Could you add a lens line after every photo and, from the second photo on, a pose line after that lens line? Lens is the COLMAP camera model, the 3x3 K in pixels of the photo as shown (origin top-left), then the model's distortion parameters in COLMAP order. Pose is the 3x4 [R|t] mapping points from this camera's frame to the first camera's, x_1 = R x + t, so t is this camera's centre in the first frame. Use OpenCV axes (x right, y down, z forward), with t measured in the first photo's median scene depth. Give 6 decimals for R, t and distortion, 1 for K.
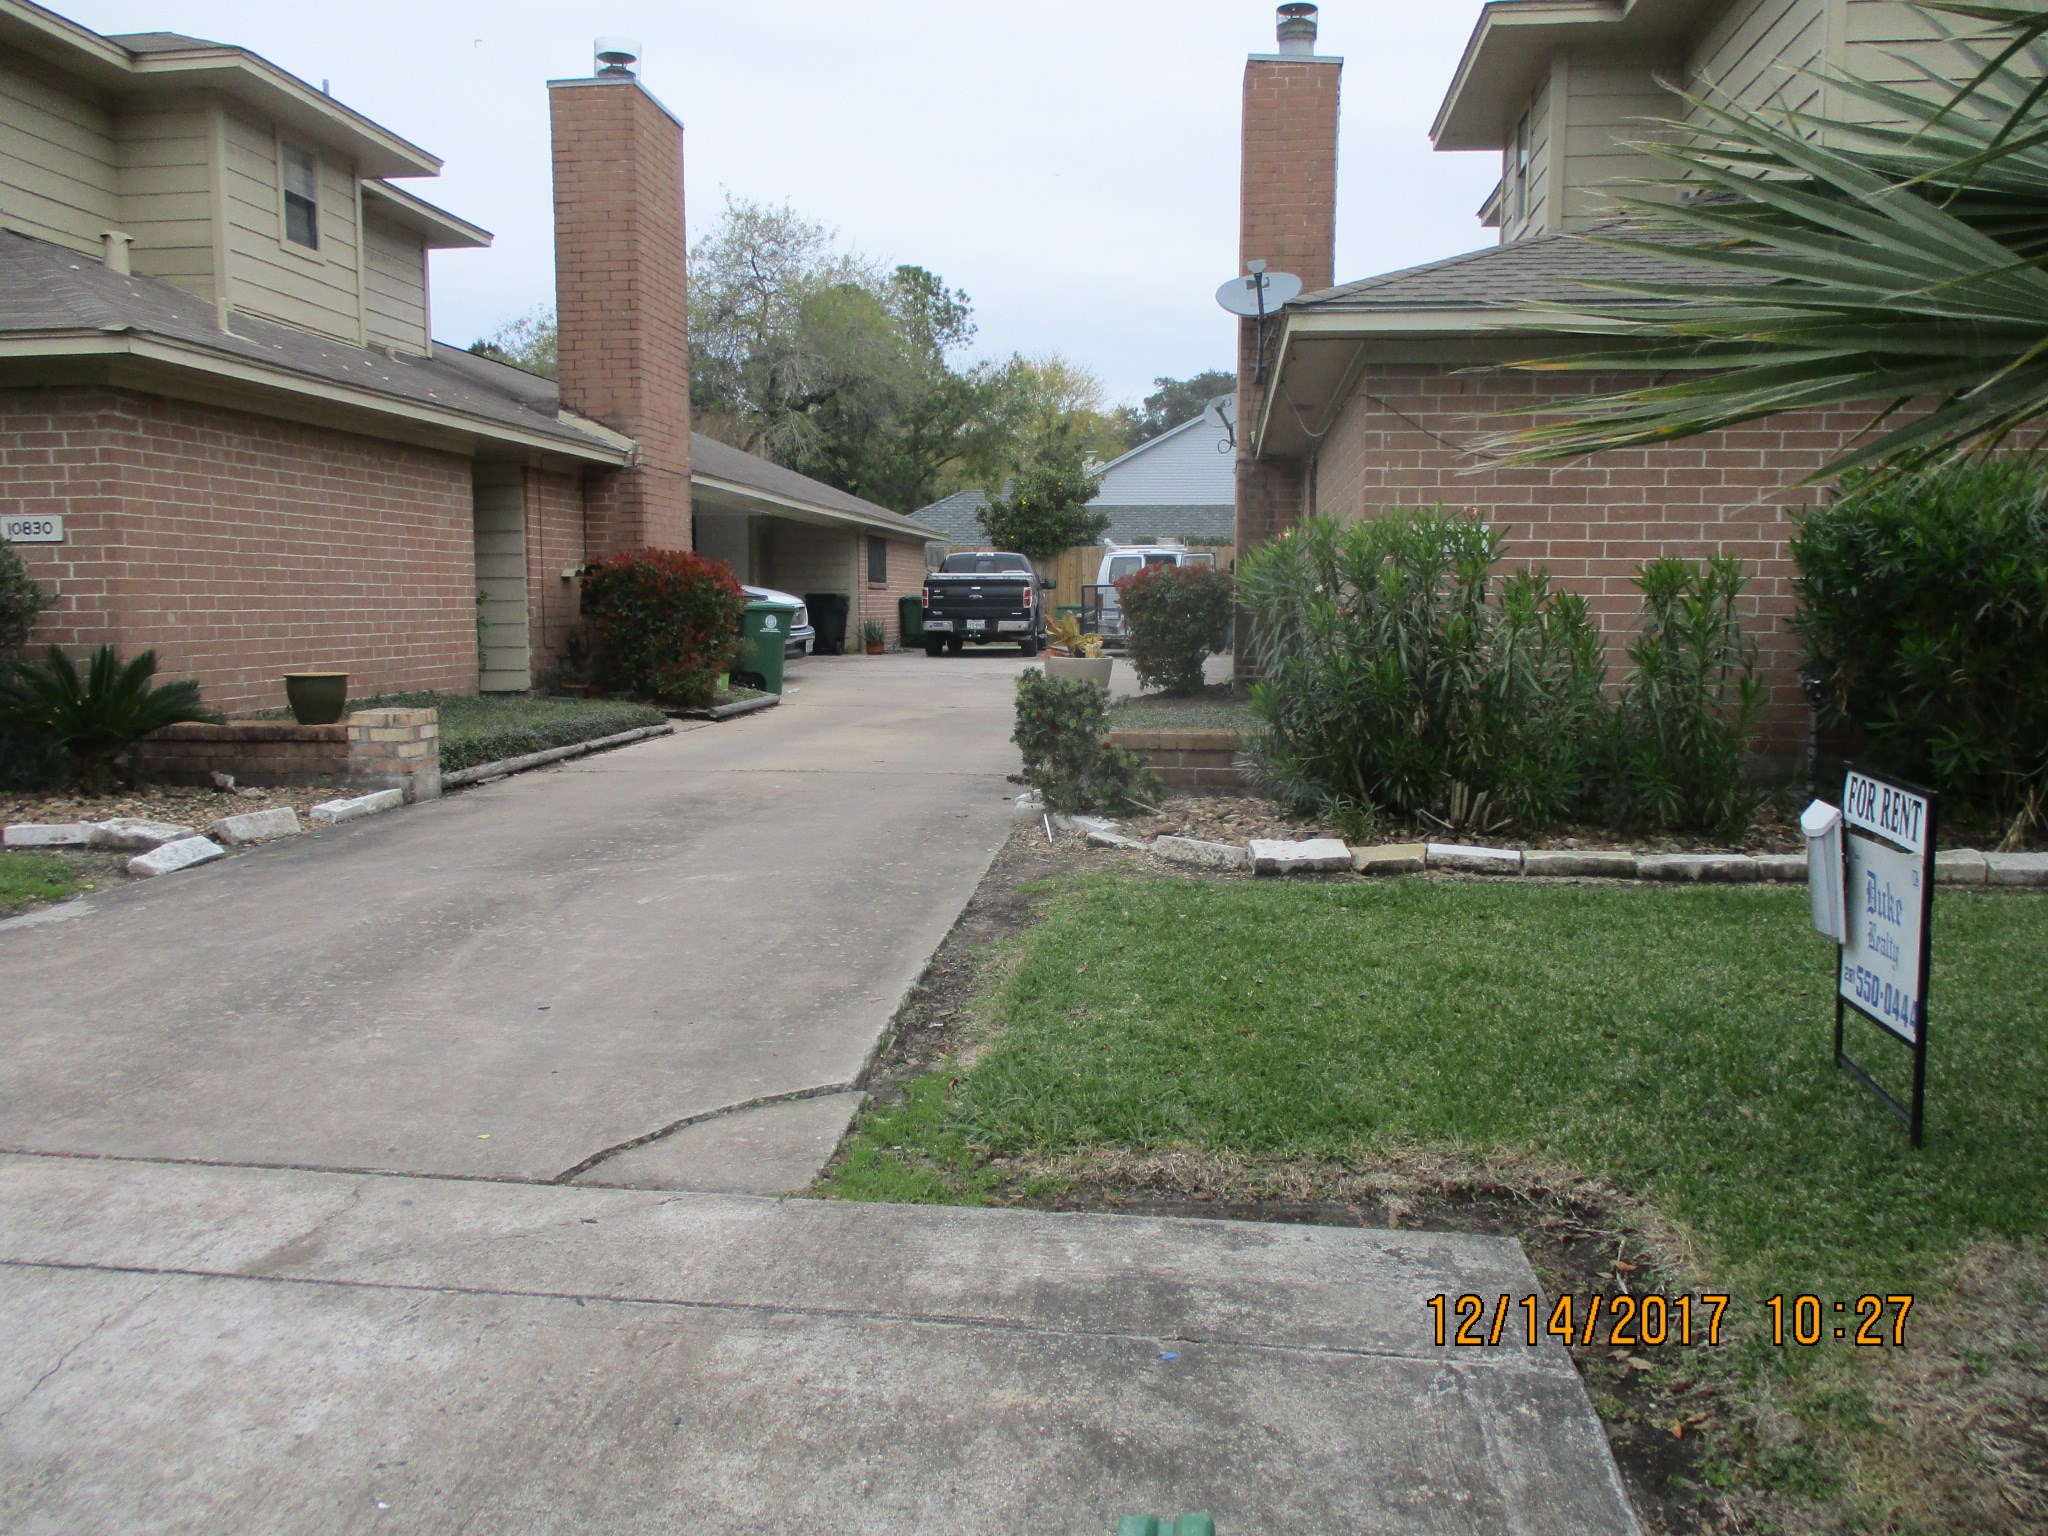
lens RADIAL K [[1645.3, 0, 1024.0], [0, 1645.3, 768.0], [0, 0, 1]] dist [-0.032985, 0.003711]
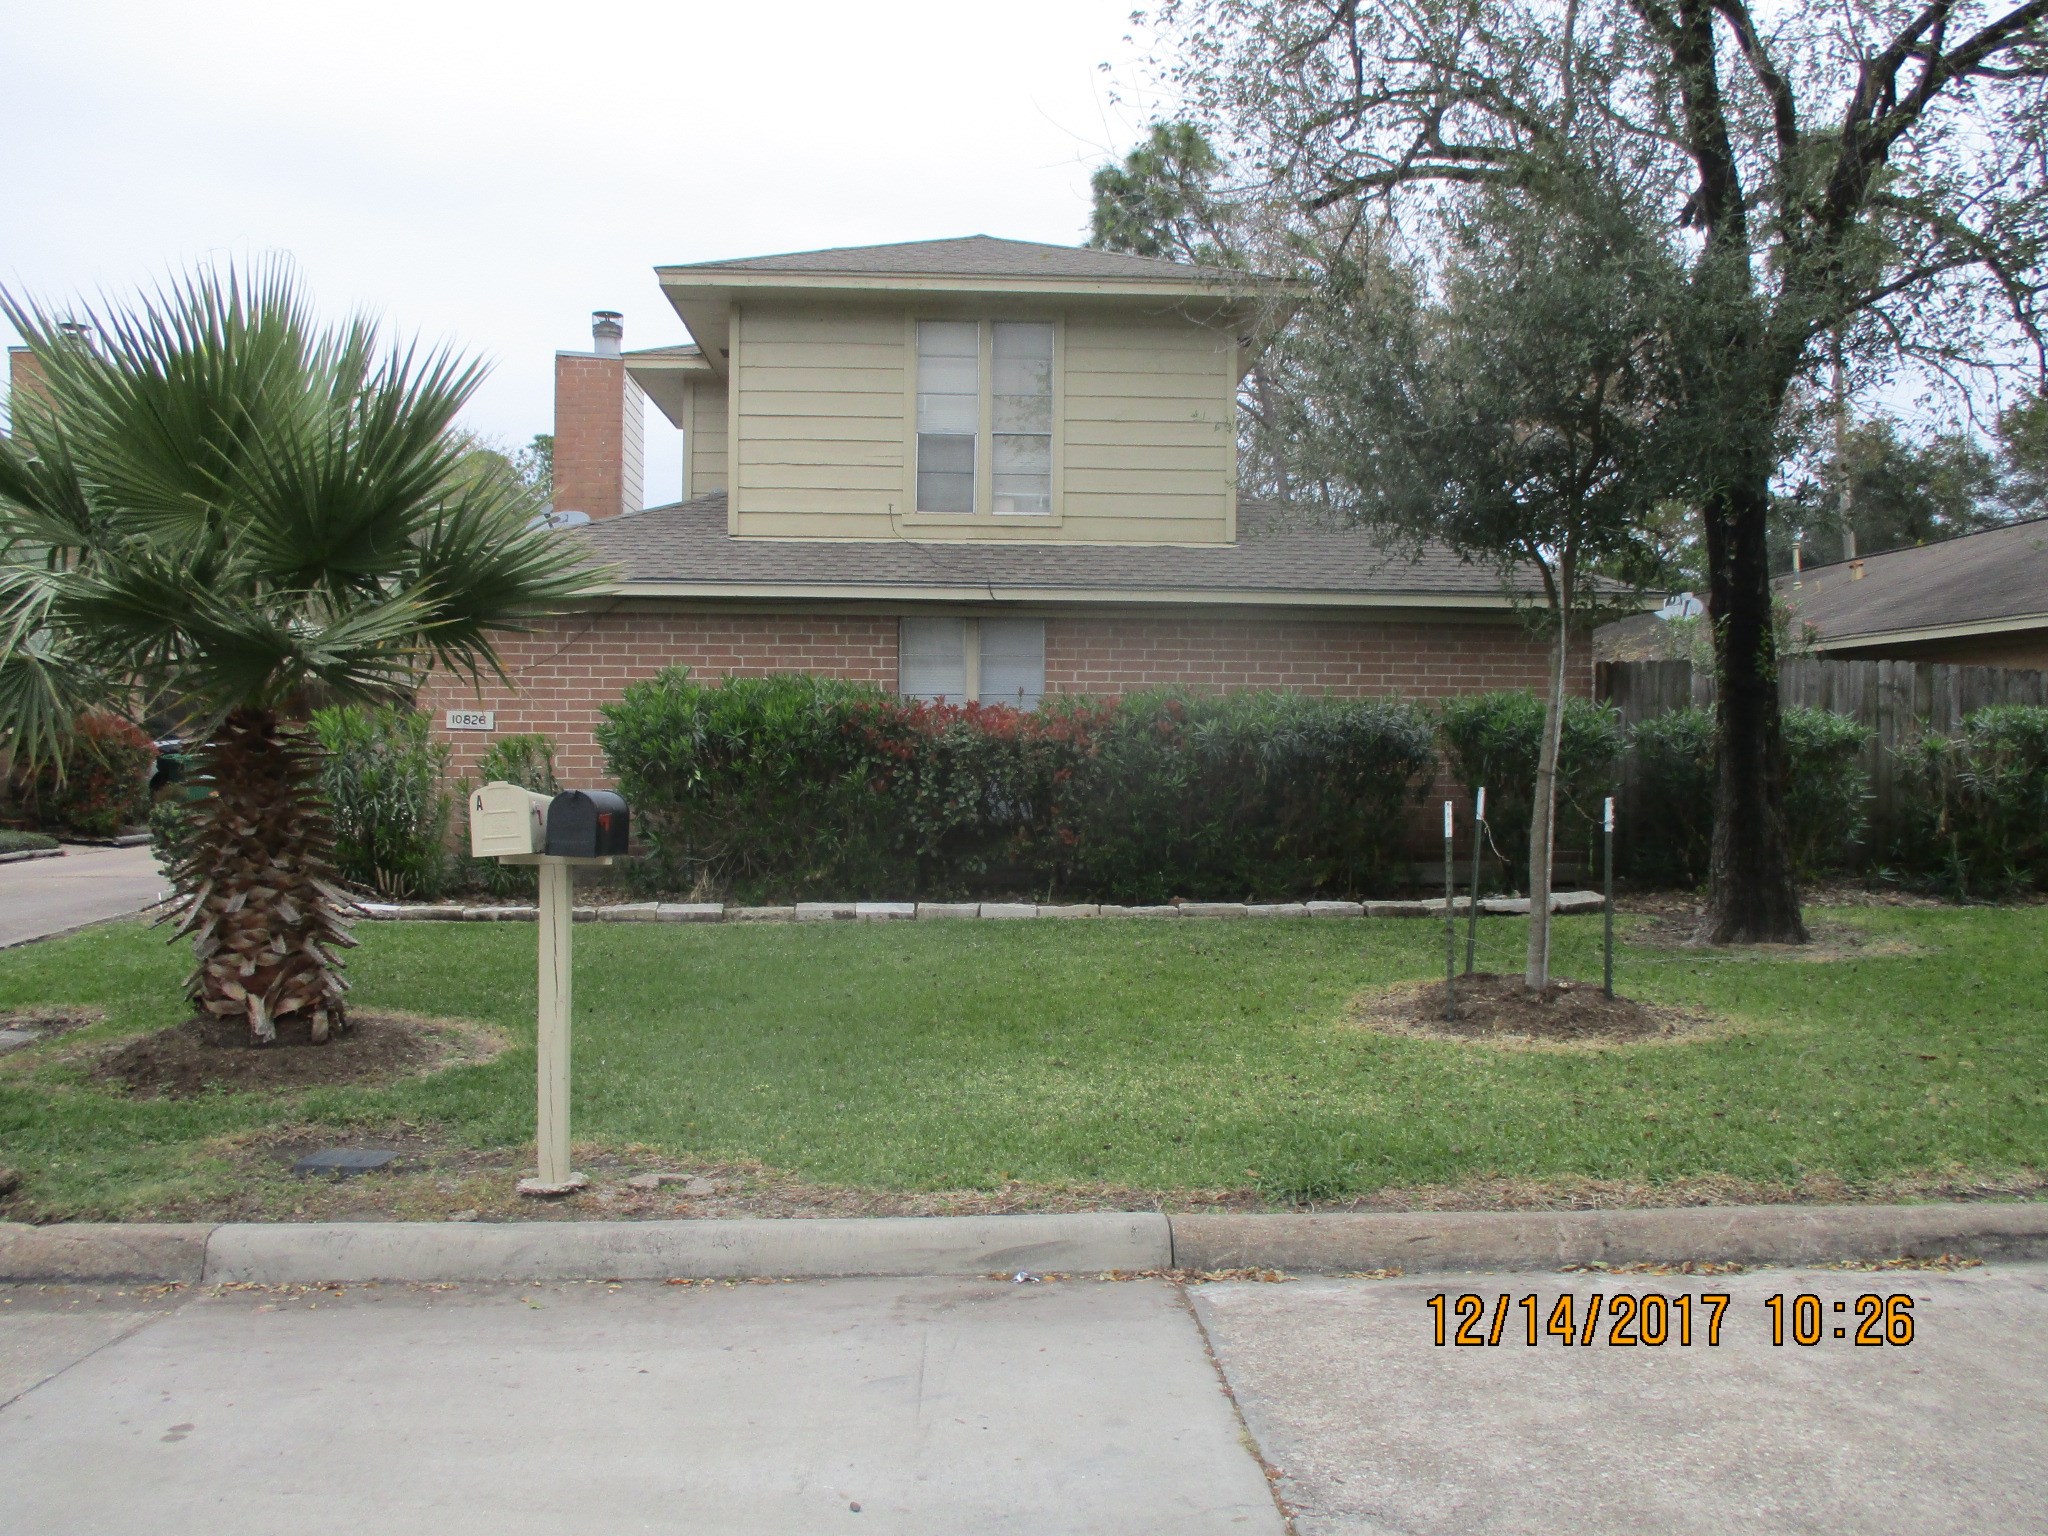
lens RADIAL K [[1645.3, 0, 1024.0], [0, 1645.3, 768.0], [0, 0, 1]] dist [-0.032985, 0.003711]
pose [[0.987358, 0.001099, 0.158502, 0.541353], [0.012784, 0.996166, -0.086546, 0.050735], [-0.157989, 0.087478, 0.983558, -0.644299]]
